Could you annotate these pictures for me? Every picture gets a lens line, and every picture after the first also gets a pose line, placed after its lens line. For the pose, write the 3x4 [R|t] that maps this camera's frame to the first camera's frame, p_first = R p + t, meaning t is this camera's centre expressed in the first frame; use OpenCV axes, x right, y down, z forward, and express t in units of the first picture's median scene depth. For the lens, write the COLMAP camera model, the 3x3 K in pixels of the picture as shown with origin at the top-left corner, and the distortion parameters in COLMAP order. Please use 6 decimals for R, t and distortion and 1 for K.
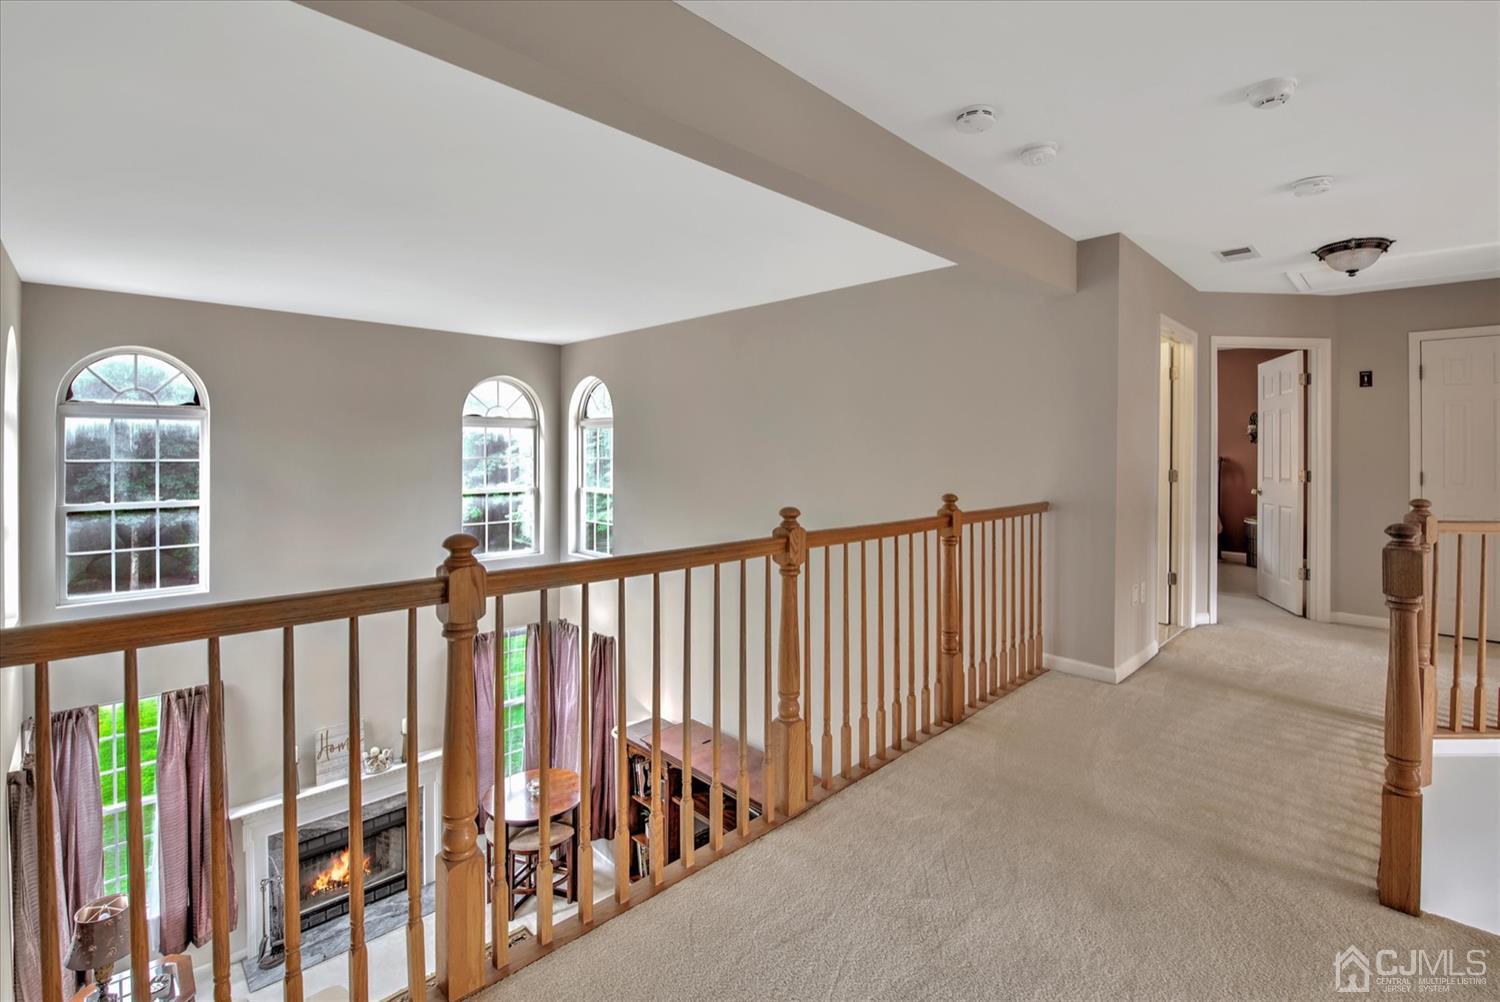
lens RADIAL K [[649.3, 0, 748.2], [0, 649.3, 459.1], [0, 0, 1]] dist [-0.008867, -0.005752]
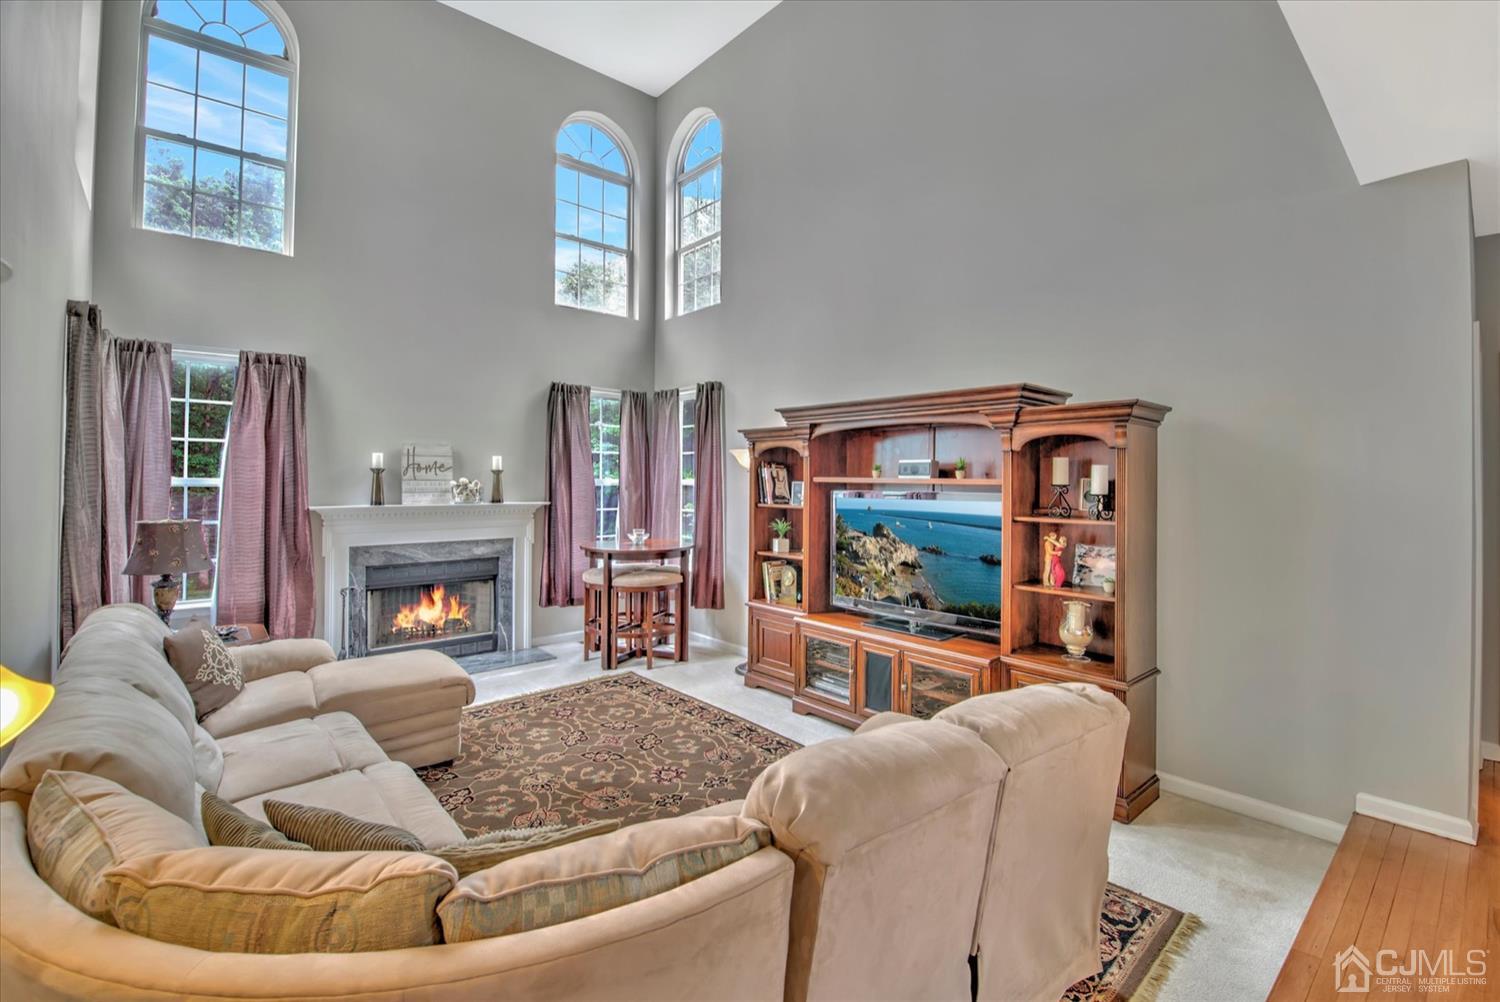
lens RADIAL K [[649.3, 0, 744.5], [0, 649.3, 490.8], [0, 0, 1]] dist [-0.008867, -0.005752]
pose [[0.997879, 0.000102, -0.065098, -0.152742], [-0.000501, 0.999981, -0.006112, 0.549568], [0.065096, 0.006131, 0.997860, 0.148793]]
